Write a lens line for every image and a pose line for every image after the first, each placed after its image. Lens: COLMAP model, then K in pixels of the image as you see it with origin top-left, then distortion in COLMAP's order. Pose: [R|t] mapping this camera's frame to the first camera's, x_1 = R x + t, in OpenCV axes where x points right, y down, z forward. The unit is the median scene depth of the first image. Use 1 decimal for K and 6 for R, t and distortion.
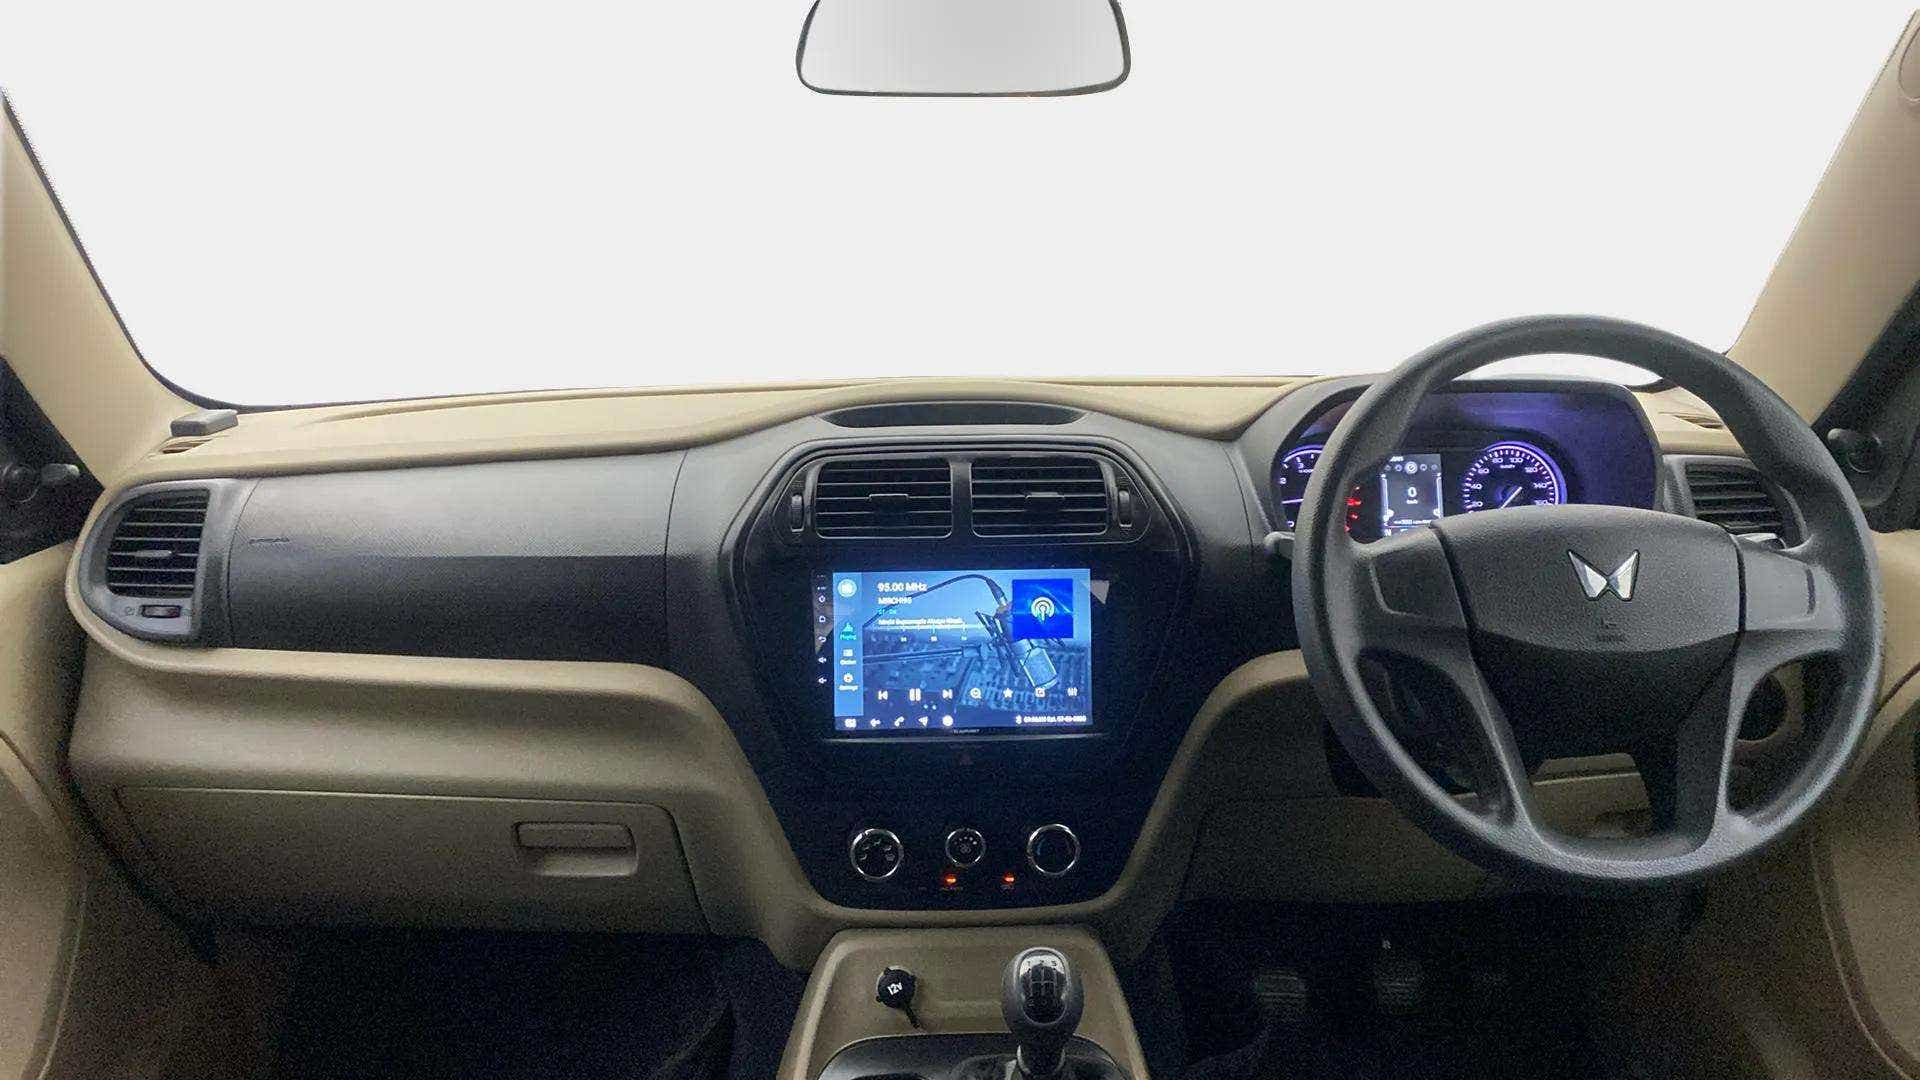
lens RADIAL K [[1503.8, 0, 951.0], [0, 1503.8, 527.8], [0, 0, 1]] dist [0.013342, -0.000905]
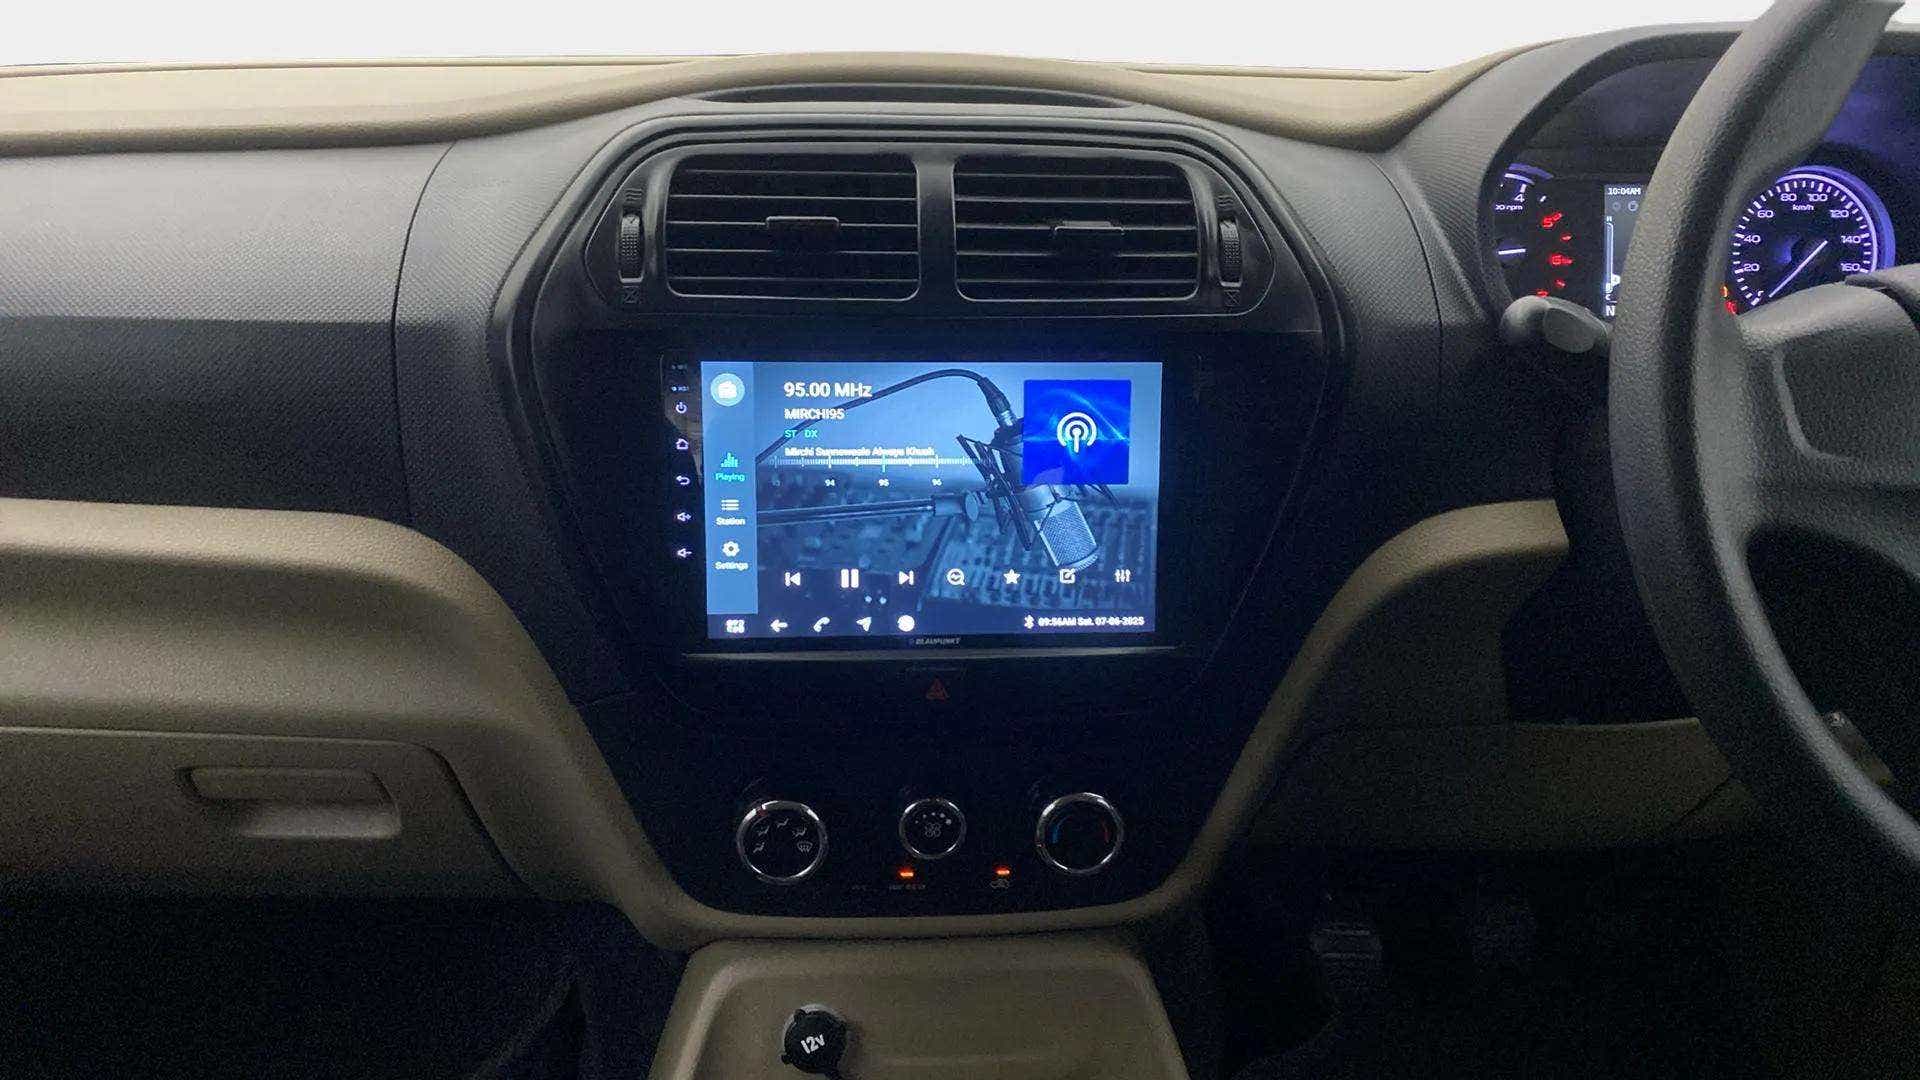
lens RADIAL K [[1445.3, 0, 960.0], [0, 1445.3, 540.0], [0, 0, 1]] dist [0.091332, -0.131332]
pose [[0.998604, 0.011892, 0.051469, -0.010457], [-0.019387, 0.988845, 0.147681, 0.014422], [-0.049139, -0.148473, 0.987695, 0.456560]]
